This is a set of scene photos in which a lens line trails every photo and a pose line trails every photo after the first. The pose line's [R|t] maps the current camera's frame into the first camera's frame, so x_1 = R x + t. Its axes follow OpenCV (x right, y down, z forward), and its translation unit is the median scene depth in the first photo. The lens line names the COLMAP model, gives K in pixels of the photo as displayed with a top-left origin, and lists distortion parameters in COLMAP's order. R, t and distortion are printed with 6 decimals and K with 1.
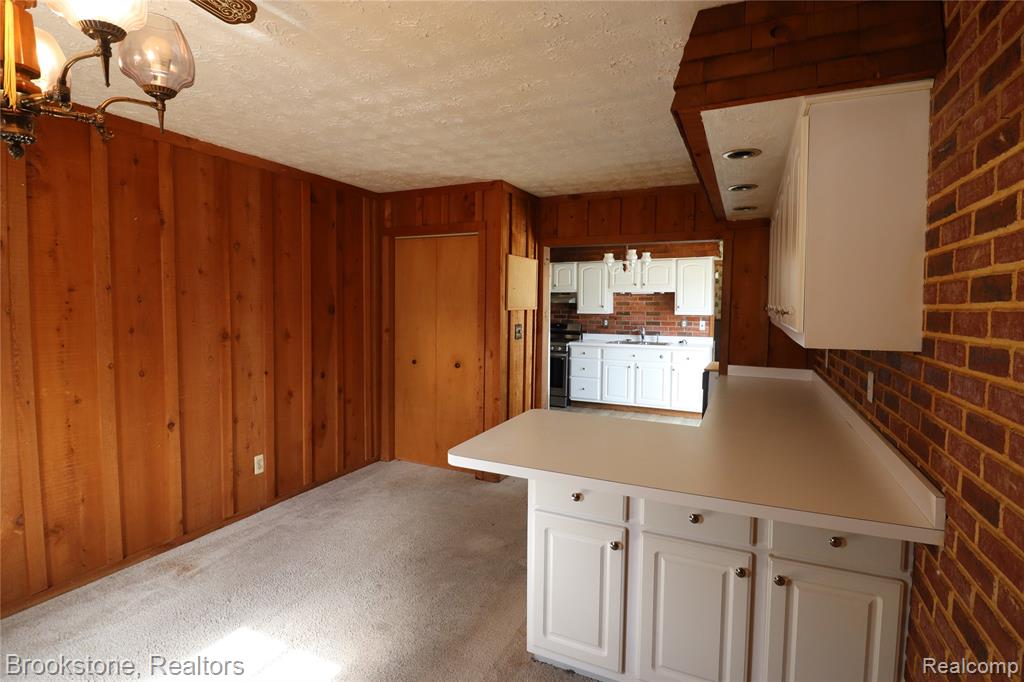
lens RADIAL K [[497.0, 0, 515.6], [0, 497.0, 328.5], [0, 0, 1]] dist [0.004582, -0.012197]
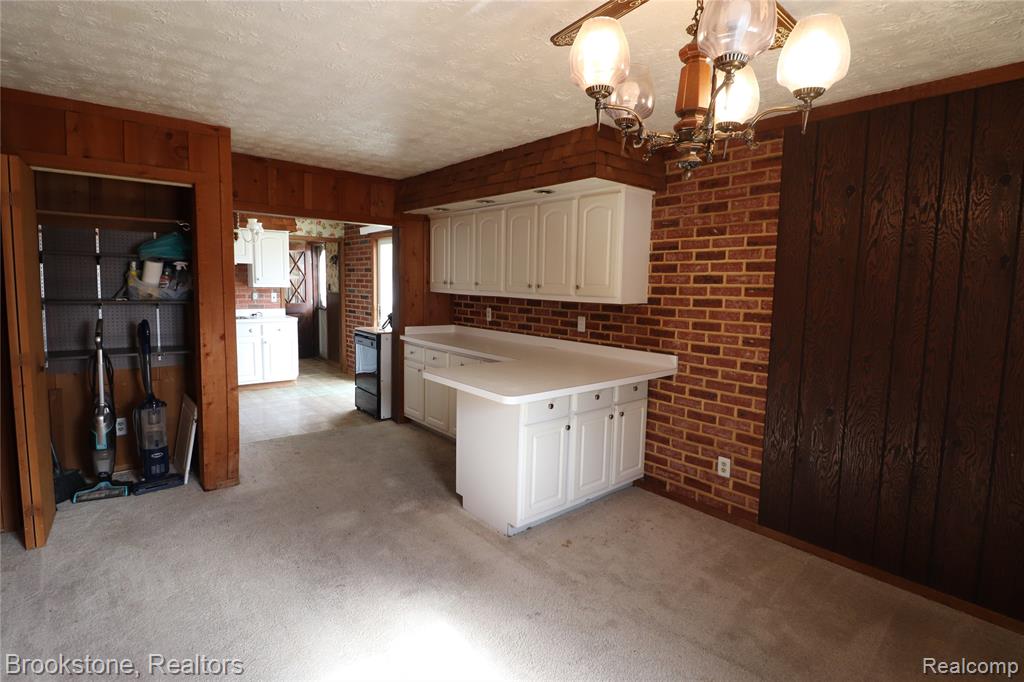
lens RADIAL K [[497.0, 0, 515.6], [0, 497.0, 328.5], [0, 0, 1]] dist [0.004582, -0.012197]
pose [[0.416366, -0.082809, 0.905418, -0.682424], [0.028242, 0.996541, 0.078156, -0.015650], [-0.908758, -0.006971, 0.417264, 0.233899]]
